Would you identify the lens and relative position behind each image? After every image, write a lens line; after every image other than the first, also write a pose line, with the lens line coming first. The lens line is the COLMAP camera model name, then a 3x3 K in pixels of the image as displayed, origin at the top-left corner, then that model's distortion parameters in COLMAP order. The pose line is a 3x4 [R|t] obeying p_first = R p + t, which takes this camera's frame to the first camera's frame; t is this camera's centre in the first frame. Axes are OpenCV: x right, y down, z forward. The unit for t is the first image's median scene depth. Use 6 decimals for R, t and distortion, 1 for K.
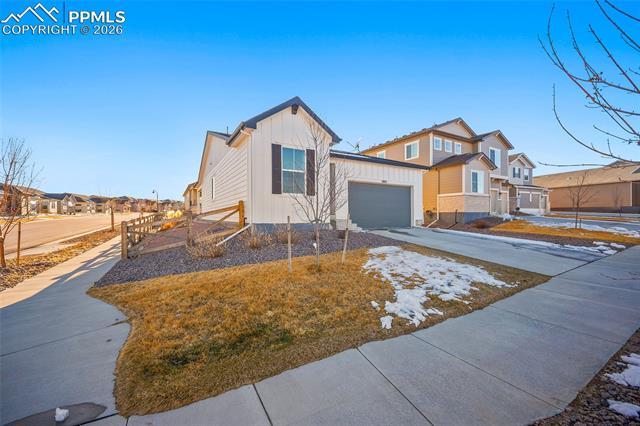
lens RADIAL K [[247.1, 0, 319.7], [0, 247.1, 217.2], [0, 0, 1]] dist [-0.000028, 0.000032]
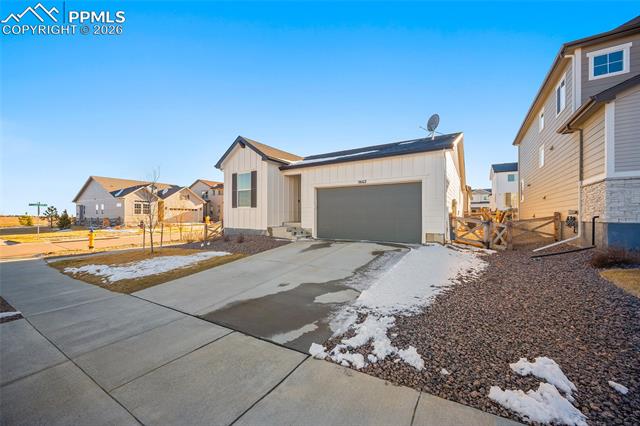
lens RADIAL K [[247.1, 0, 319.7], [0, 247.1, 217.2], [0, 0, 1]] dist [-0.000028, 0.000032]
pose [[0.473808, 0.006563, -0.880604, 1.182207], [-0.012273, 0.999924, 0.000849, -0.040690], [0.880543, 0.010405, 0.473852, 0.672707]]
